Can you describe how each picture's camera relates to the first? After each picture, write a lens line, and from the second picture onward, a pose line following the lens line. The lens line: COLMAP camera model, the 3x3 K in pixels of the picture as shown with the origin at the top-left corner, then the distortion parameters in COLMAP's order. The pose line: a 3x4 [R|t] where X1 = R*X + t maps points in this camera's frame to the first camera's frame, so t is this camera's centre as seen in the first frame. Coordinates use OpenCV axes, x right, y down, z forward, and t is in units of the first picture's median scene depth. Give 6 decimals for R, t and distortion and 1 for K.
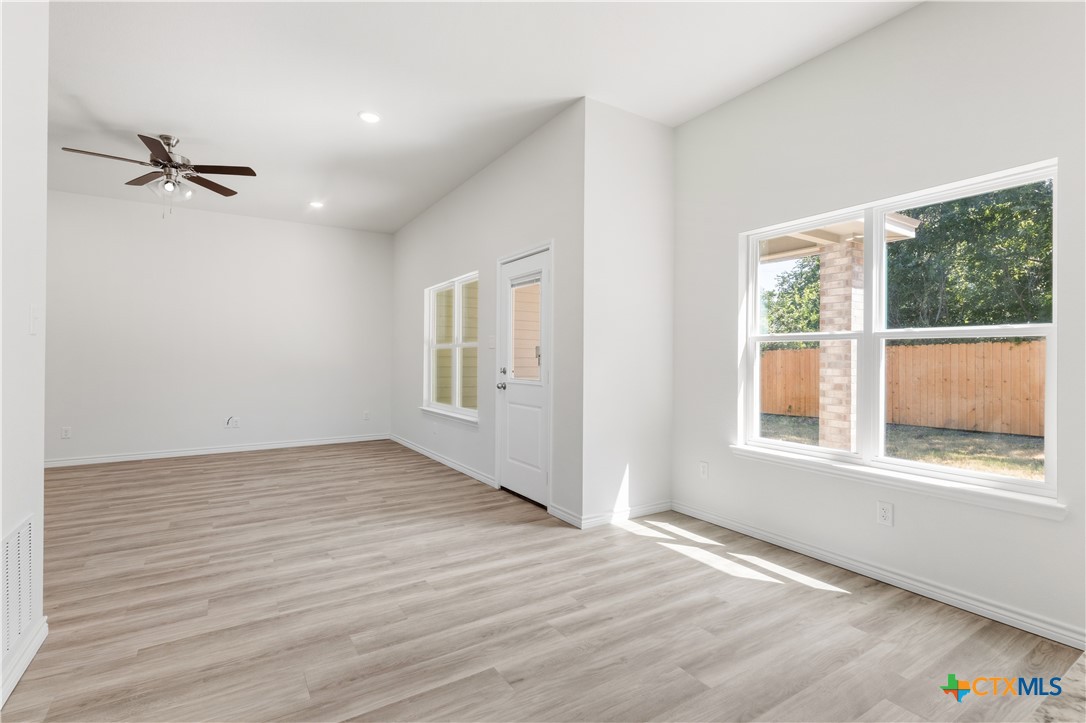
lens RADIAL K [[504.9, 0, 540.0], [0, 504.9, 355.3], [0, 0, 1]] dist [0.003516, 0.001266]
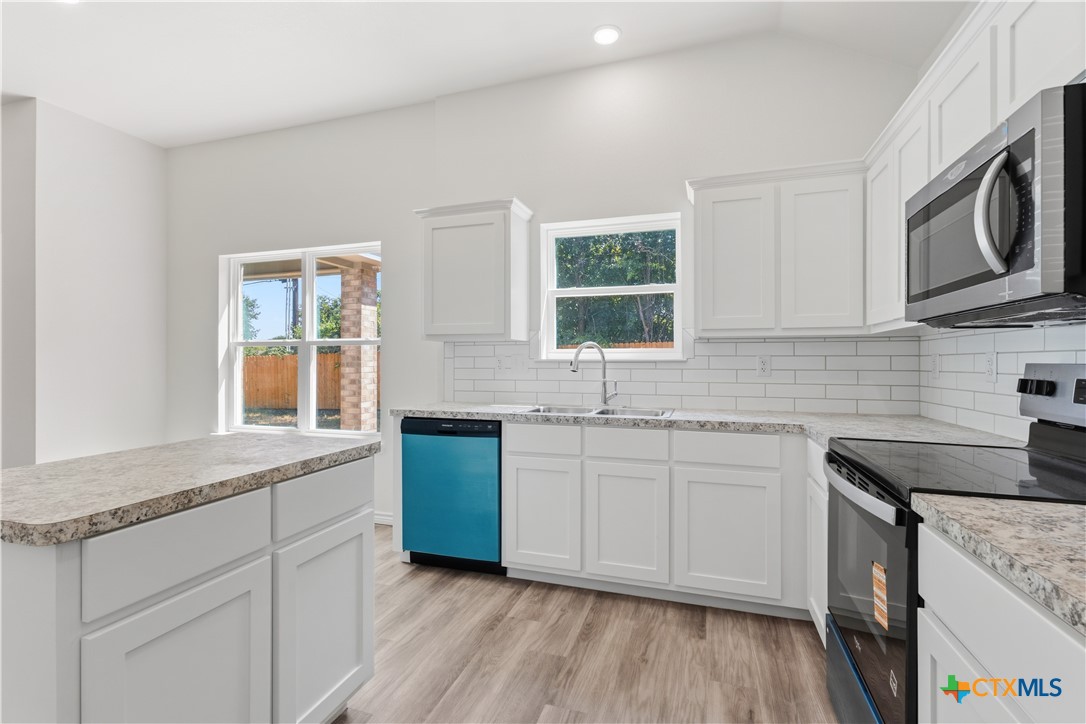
lens RADIAL K [[504.9, 0, 542.4], [0, 504.9, 360.5], [0, 0, 1]] dist [0.003516, 0.001266]
pose [[0.770496, -0.005104, 0.637425, 0.209751], [-0.000299, 0.999965, 0.008368, -0.002296], [-0.637445, -0.006638, 0.770467, -0.391761]]
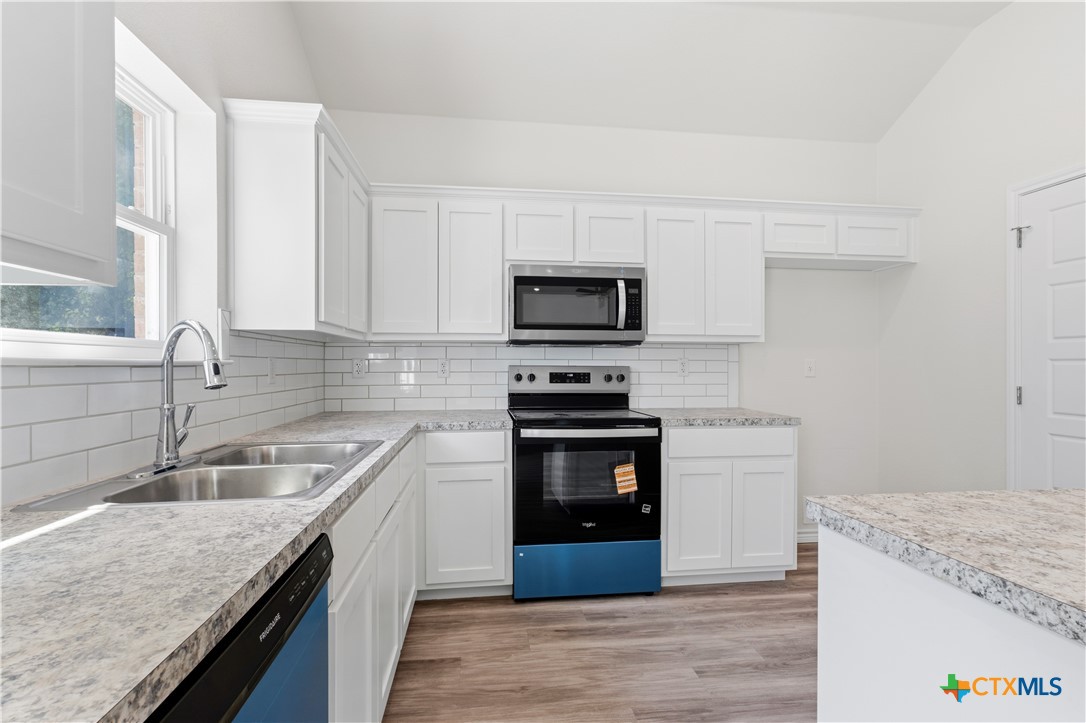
lens RADIAL K [[504.9, 0, 545.8], [0, 504.9, 364.6], [0, 0, 1]] dist [0.003516, 0.001266]
pose [[-0.908383, -0.007995, 0.418062, 0.412489], [-0.010815, 0.999932, -0.004377, 0.005228], [-0.417998, -0.008497, -0.908408, 0.407892]]
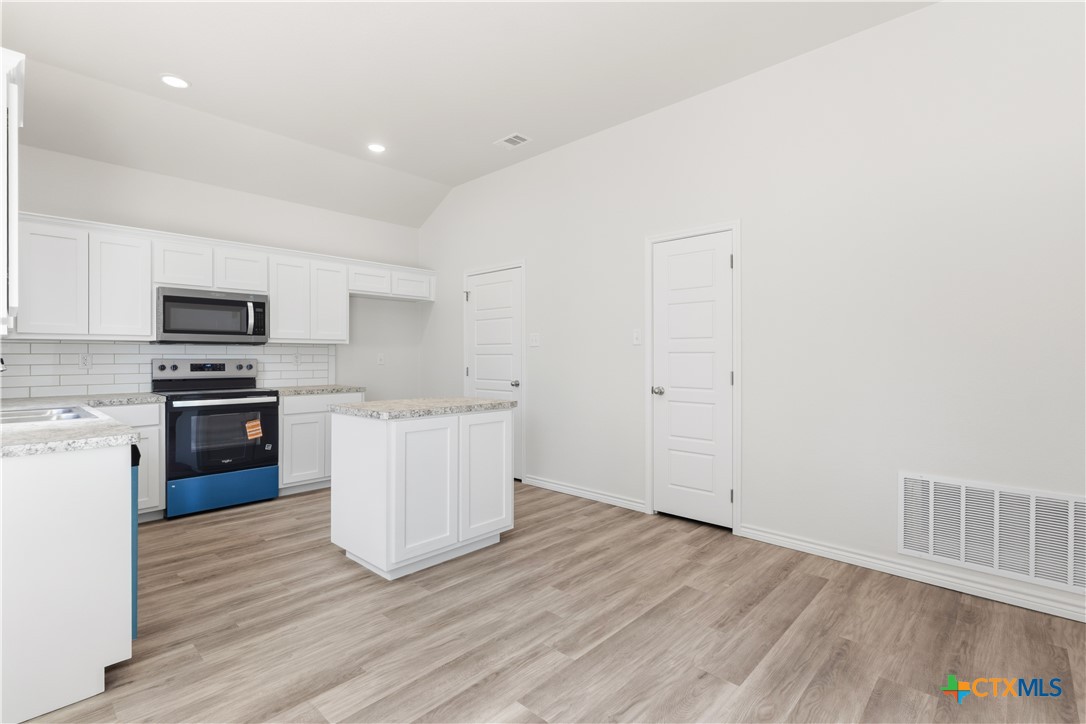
lens RADIAL K [[504.9, 0, 544.5], [0, 504.9, 354.3], [0, 0, 1]] dist [0.003516, 0.001266]
pose [[-0.968040, -0.006208, -0.250720, 0.263328], [-0.002795, 0.999899, -0.013969, 0.007006], [0.250781, -0.012822, -0.967959, 0.966649]]
